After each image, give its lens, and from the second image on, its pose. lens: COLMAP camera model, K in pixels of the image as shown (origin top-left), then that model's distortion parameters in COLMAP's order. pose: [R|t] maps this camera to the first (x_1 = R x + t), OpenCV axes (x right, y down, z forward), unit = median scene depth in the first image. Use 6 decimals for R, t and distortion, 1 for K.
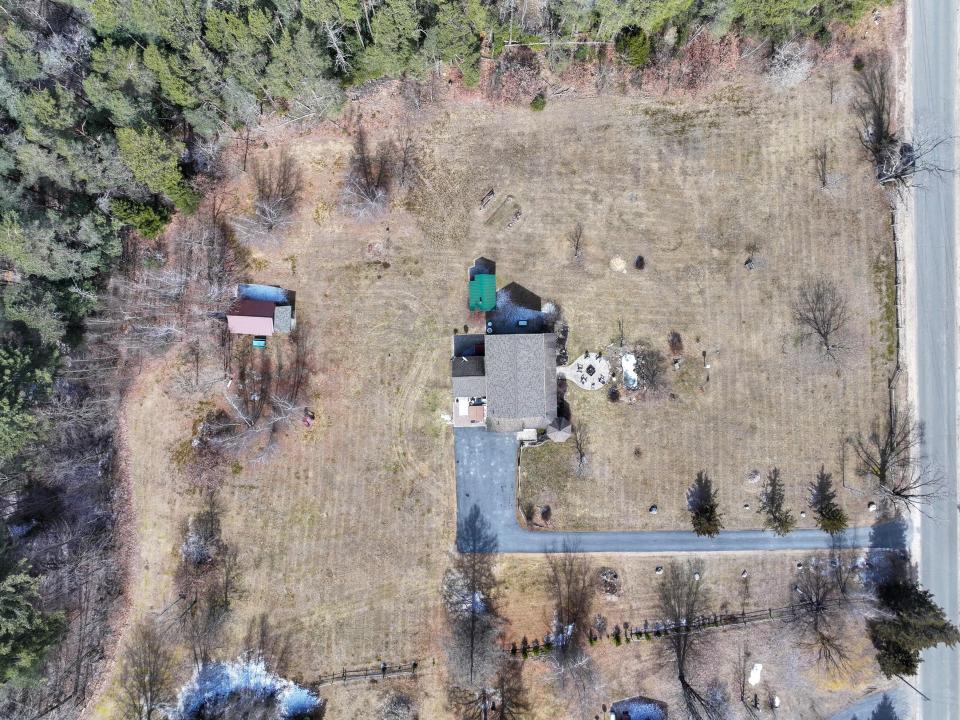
lens RADIAL K [[676.2, 0, 483.3], [0, 676.2, 353.2], [0, 0, 1]] dist [-0.002296, 0.022245]
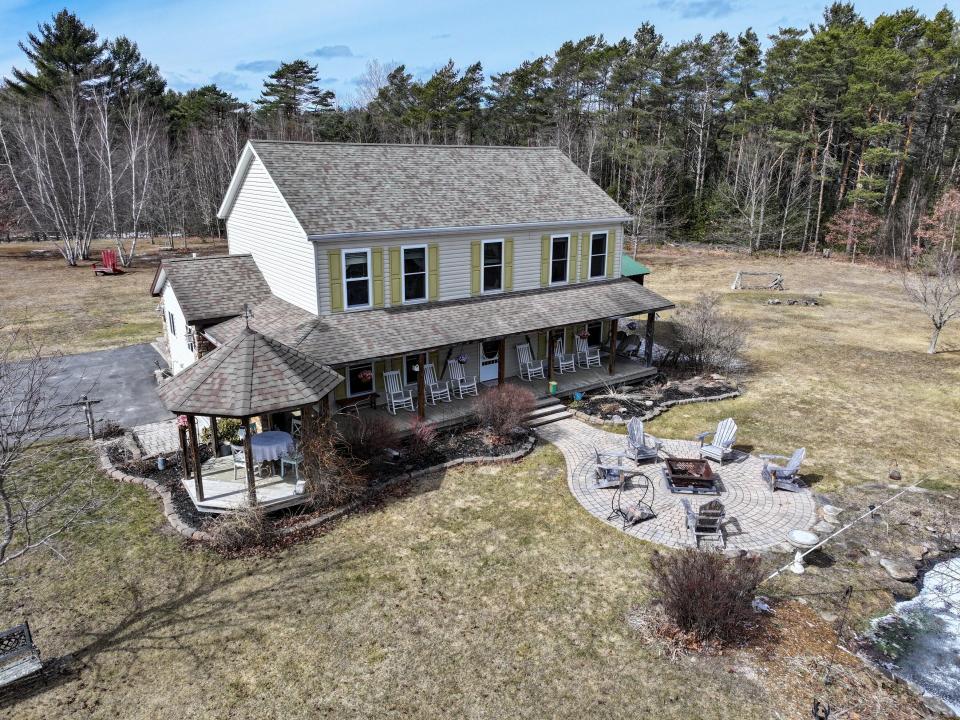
lens RADIAL K [[676.2, 0, 483.3], [0, 676.2, 353.2], [0, 0, 1]] dist [-0.002296, 0.022245]
pose [[0.563464, 0.230322, -0.793385, 0.248765], [-0.825909, 0.134307, -0.547573, 0.147592], [-0.019561, 0.963802, 0.265902, 0.929491]]
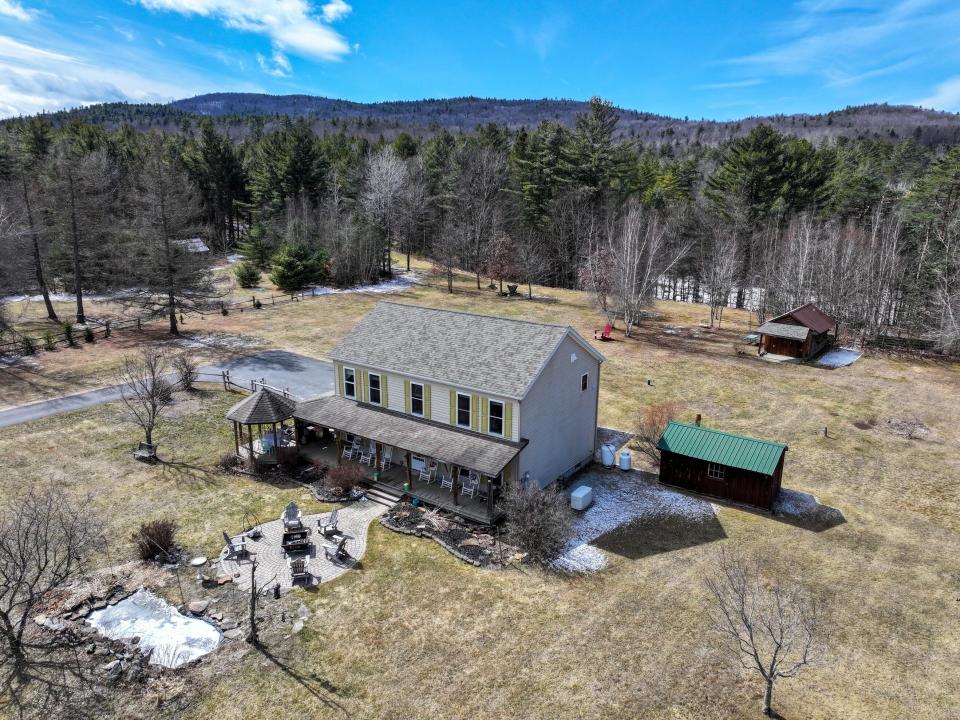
lens RADIAL K [[676.2, 0, 483.3], [0, 676.2, 353.2], [0, 0, 1]] dist [-0.002296, 0.022245]
pose [[-0.586804, 0.193811, -0.786192, 0.308194], [-0.809501, -0.163440, 0.563911, -0.168408], [-0.019203, 0.967329, 0.252797, 0.857521]]
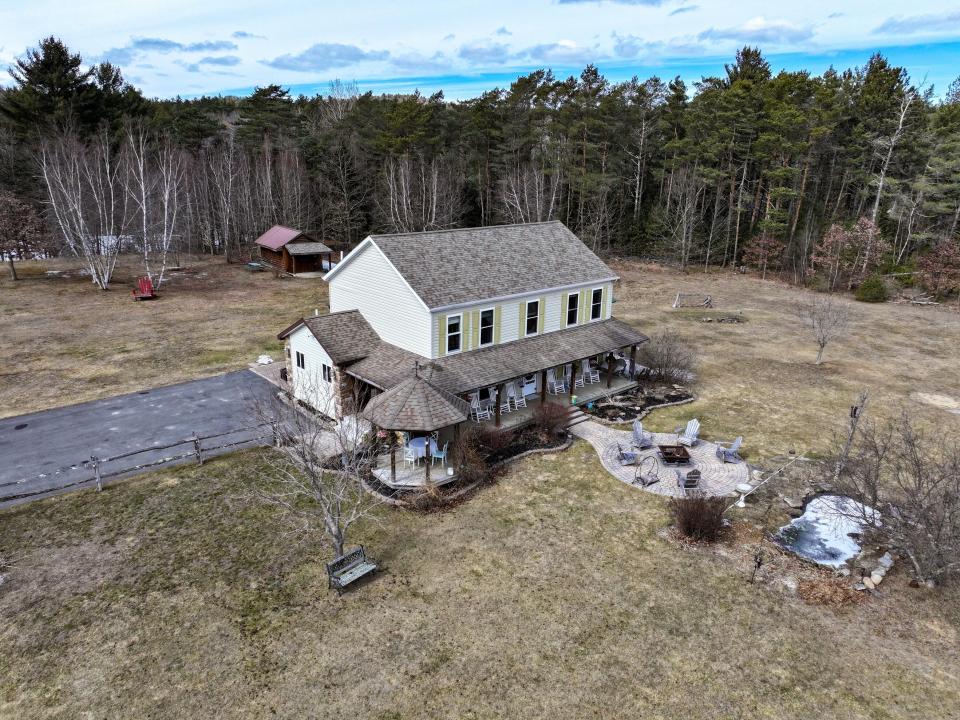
lens RADIAL K [[676.2, 0, 483.3], [0, 676.2, 353.2], [0, 0, 1]] dist [-0.002296, 0.022245]
pose [[0.650715, 0.233094, -0.722659, 0.286716], [-0.758689, 0.160747, -0.631309, 0.236214], [-0.030989, 0.959076, 0.281447, 0.890506]]
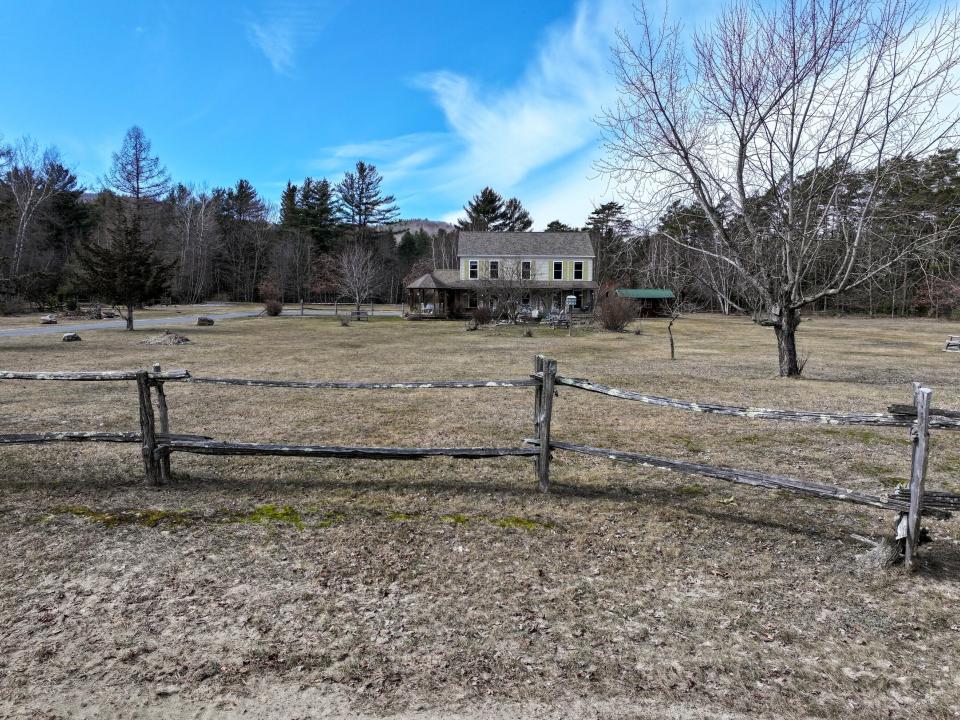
lens RADIAL K [[676.2, 0, 483.3], [0, 676.2, 353.2], [0, 0, 1]] dist [-0.002296, 0.022245]
pose [[-0.015190, 0.093131, -0.995538, 0.658075], [-0.999632, -0.023793, 0.013027, 0.057497], [-0.022473, 0.995370, 0.093459, 0.975499]]
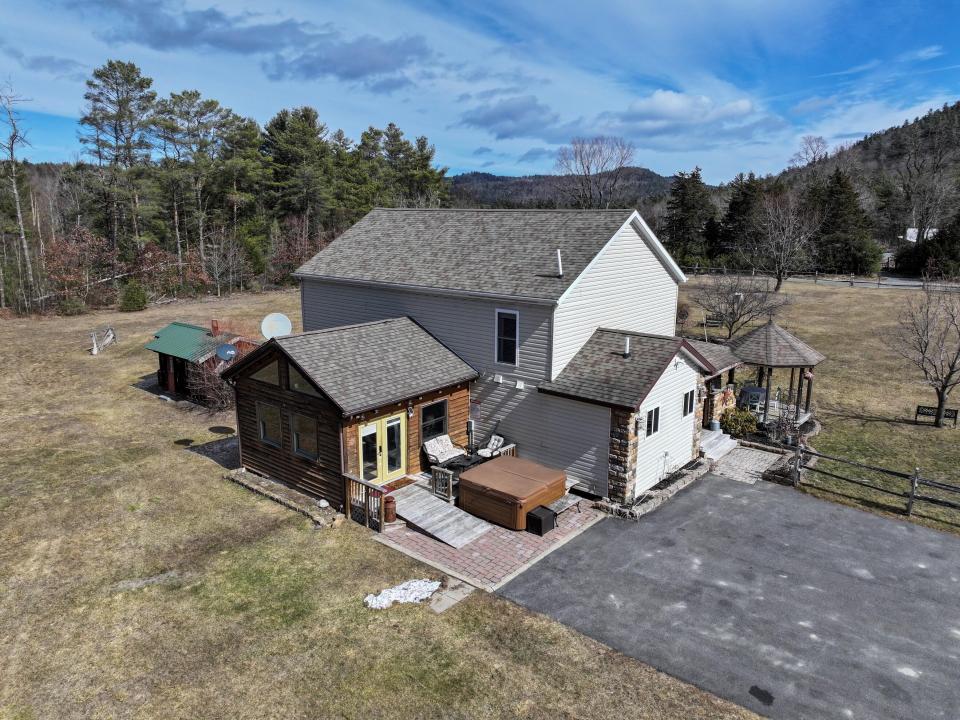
lens RADIAL K [[676.2, 0, 483.3], [0, 676.2, 353.2], [0, 0, 1]] dist [-0.002296, 0.022245]
pose [[0.654341, -0.151592, 0.740849, -0.139413], [0.756191, 0.126593, -0.641988, 0.189612], [0.003534, 0.980303, 0.197468, 0.925816]]
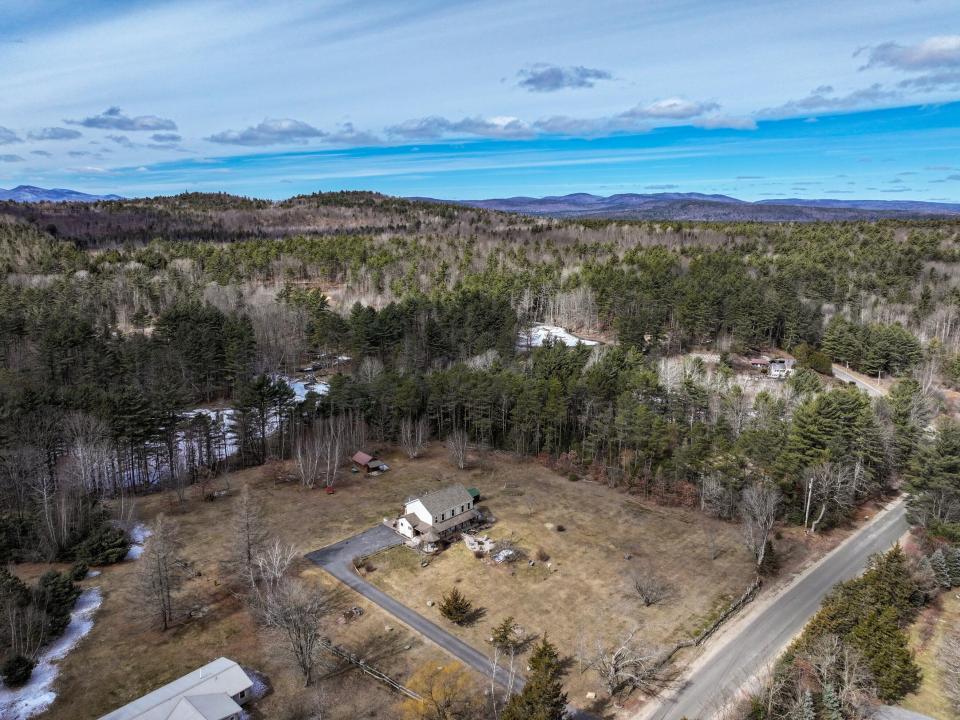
lens RADIAL K [[676.2, 0, 483.3], [0, 676.2, 353.2], [0, 0, 1]] dist [-0.002296, 0.022245]
pose [[0.702276, 0.148005, -0.696350, 1.020746], [-0.711735, 0.124617, -0.691305, 0.883021], [-0.015539, 0.981104, 0.192856, 0.383132]]
